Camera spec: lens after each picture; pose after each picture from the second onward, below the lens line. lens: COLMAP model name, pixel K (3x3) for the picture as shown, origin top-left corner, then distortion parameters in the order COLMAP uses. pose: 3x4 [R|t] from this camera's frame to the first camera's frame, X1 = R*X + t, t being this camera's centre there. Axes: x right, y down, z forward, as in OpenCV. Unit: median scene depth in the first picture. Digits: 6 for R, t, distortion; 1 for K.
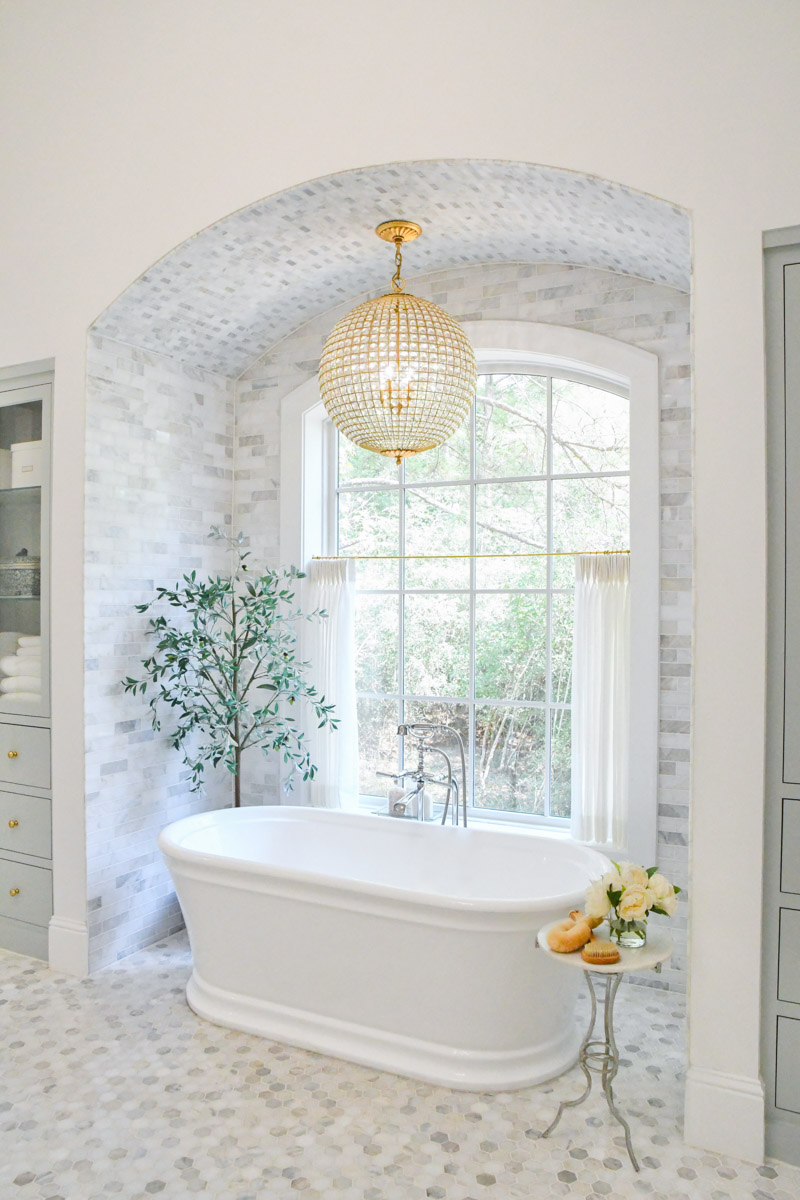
lens RADIAL K [[893.4, 0, 406.2], [0, 893.4, 608.0], [0, 0, 1]] dist [-0.130680, 0.107804]
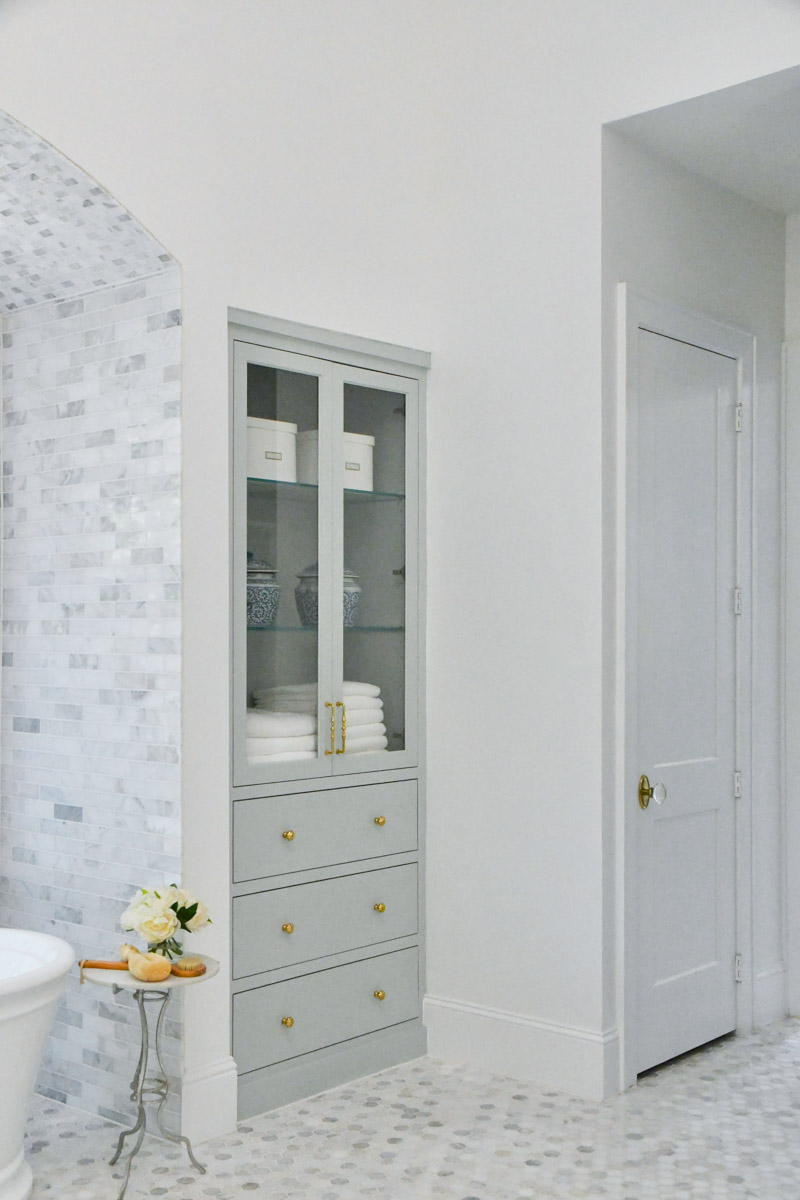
lens RADIAL K [[1386.2, 0, 404.1], [0, 1386.2, 611.1], [0, 0, 1]] dist [0.021671, 0.000000]
pose [[0.220754, 0.008207, 0.975295, -0.896067], [0.007855, 0.999917, -0.010192, -0.008394], [-0.975298, 0.009911, 0.220672, 0.253530]]
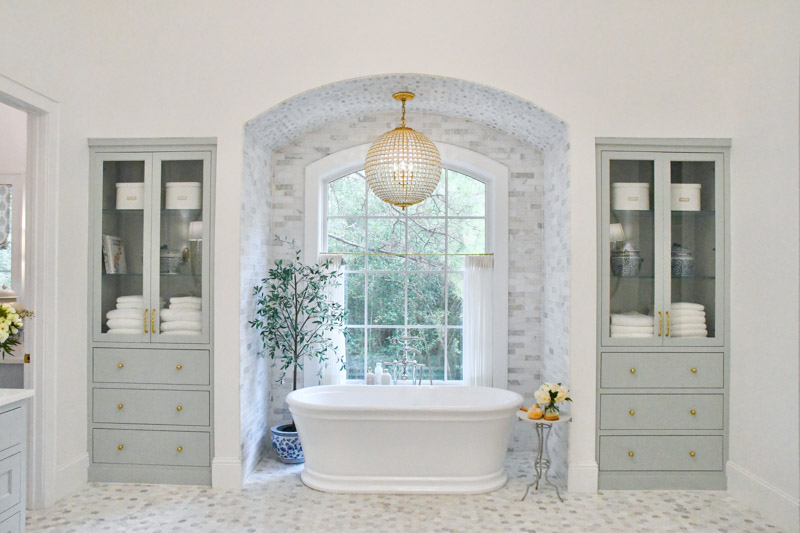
lens RADIAL K [[595.6, 0, 396.2], [0, 595.6, 268.8], [0, 0, 1]] dist [-0.130680, 0.107804]
pose [[0.897827, 0.007006, 0.440293, -0.620739], [0.000824, 0.999845, -0.017591, -0.001919], [-0.440348, 0.016156, 0.897682, -0.220384]]
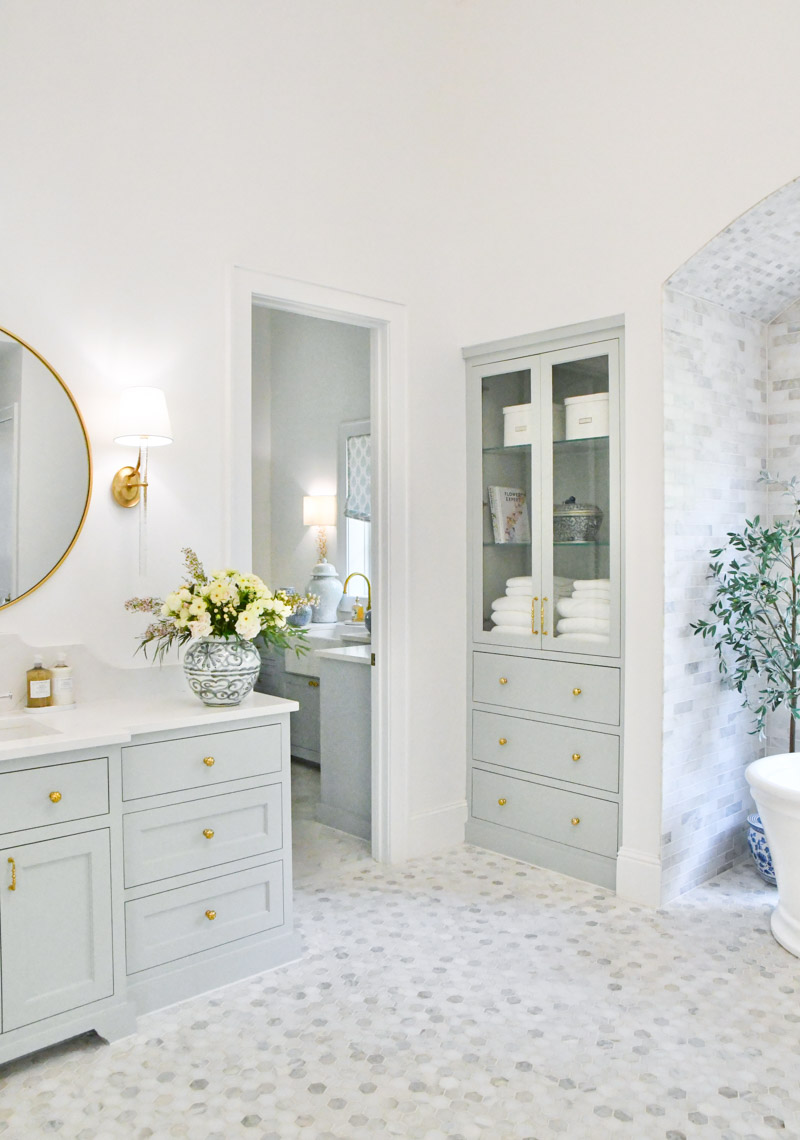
lens RADIAL K [[892.7, 0, 404.0], [0, 892.7, 551.8], [0, 0, 1]] dist [-0.126649, 0.100996]
pose [[0.935831, -0.002256, -0.352441, -0.291041], [0.002262, 0.999997, -0.000394, -0.001518], [0.352441, -0.000428, 0.935834, -0.085402]]
